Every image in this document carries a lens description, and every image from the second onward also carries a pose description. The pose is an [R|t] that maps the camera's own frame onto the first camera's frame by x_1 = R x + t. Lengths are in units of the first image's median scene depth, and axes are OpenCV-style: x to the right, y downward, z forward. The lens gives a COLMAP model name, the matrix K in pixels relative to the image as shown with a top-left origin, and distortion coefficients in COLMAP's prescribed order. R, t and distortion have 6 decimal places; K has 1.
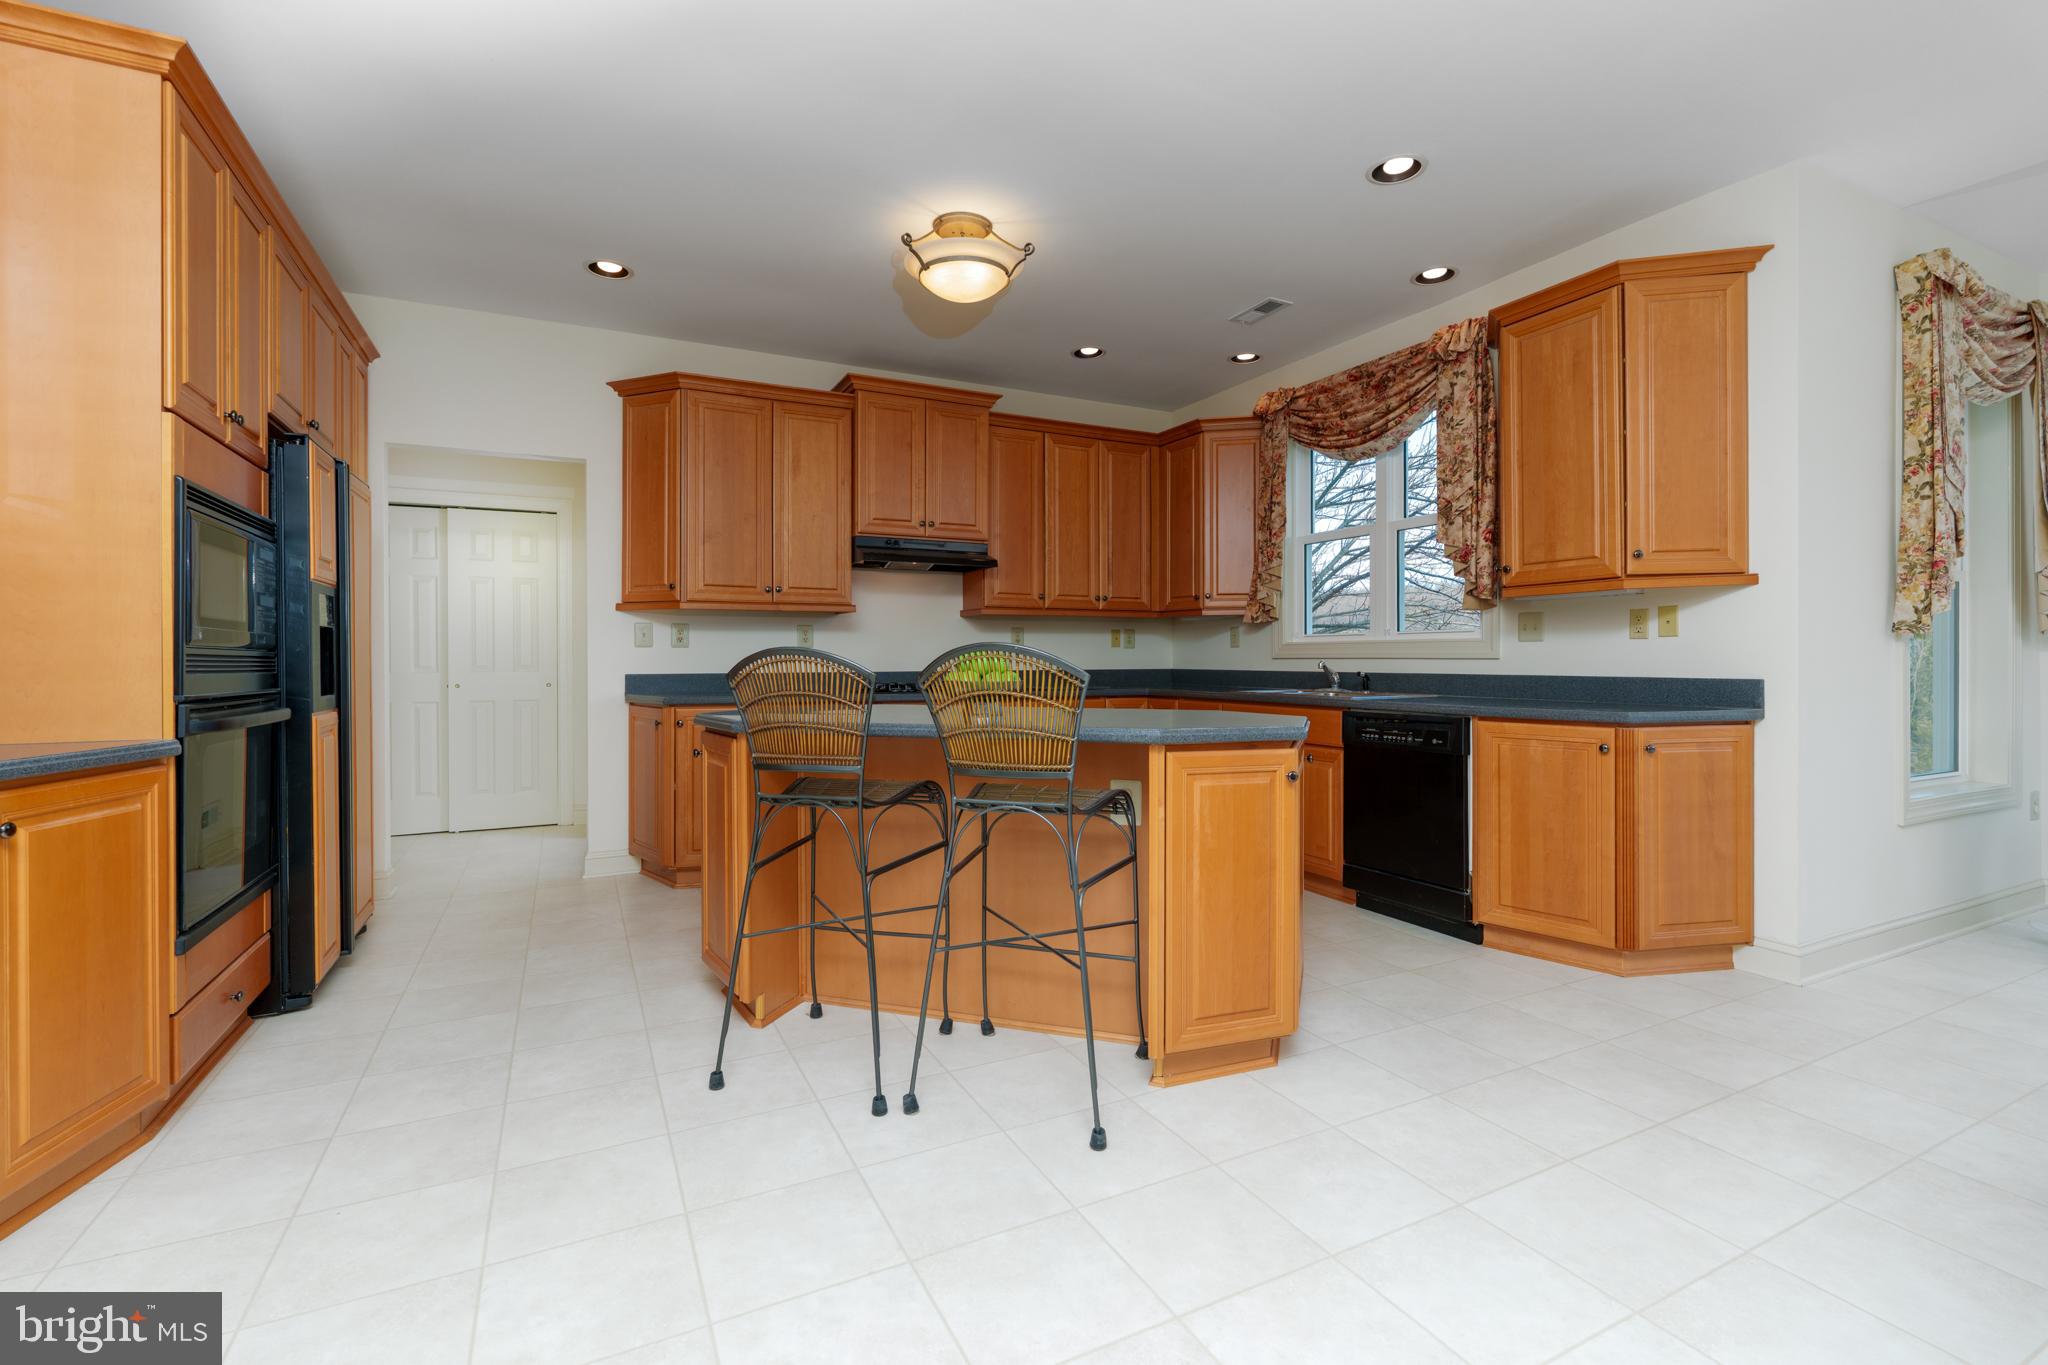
lens RADIAL K [[914.5, 0, 1037.5], [0, 914.5, 689.9], [0, 0, 1]] dist [-0.004069, -0.002302]
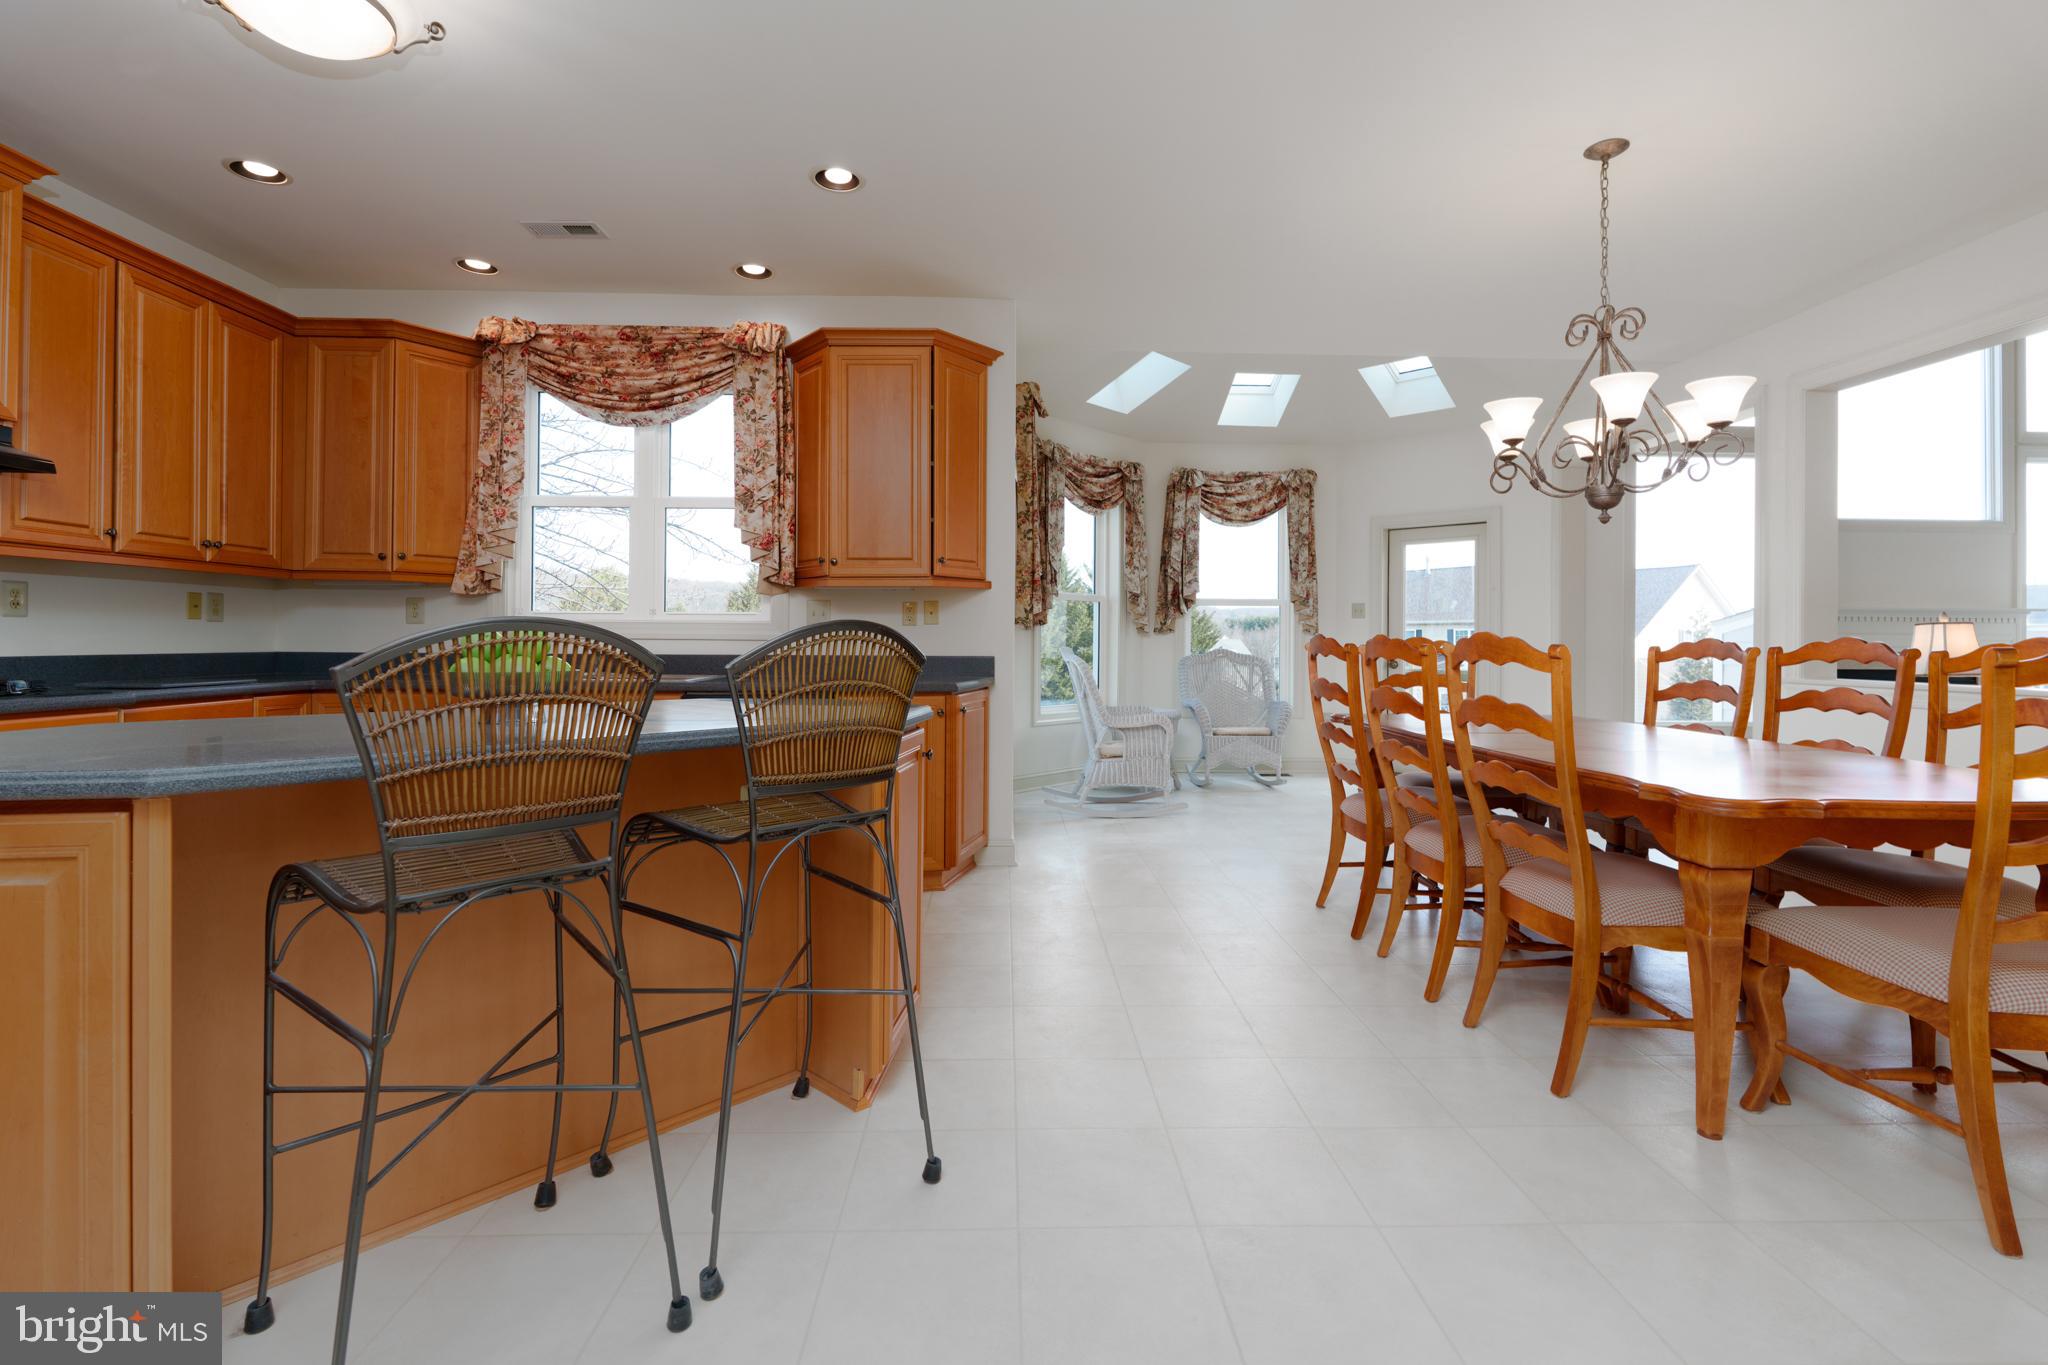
lens RADIAL K [[914.5, 0, 1017.7], [0, 914.5, 668.7], [0, 0, 1]] dist [-0.004069, -0.002302]
pose [[0.434519, -0.021023, 0.900417, -0.338750], [0.024783, 0.999628, 0.011380, -0.005531], [-0.900322, 0.017371, 0.434878, 0.255386]]
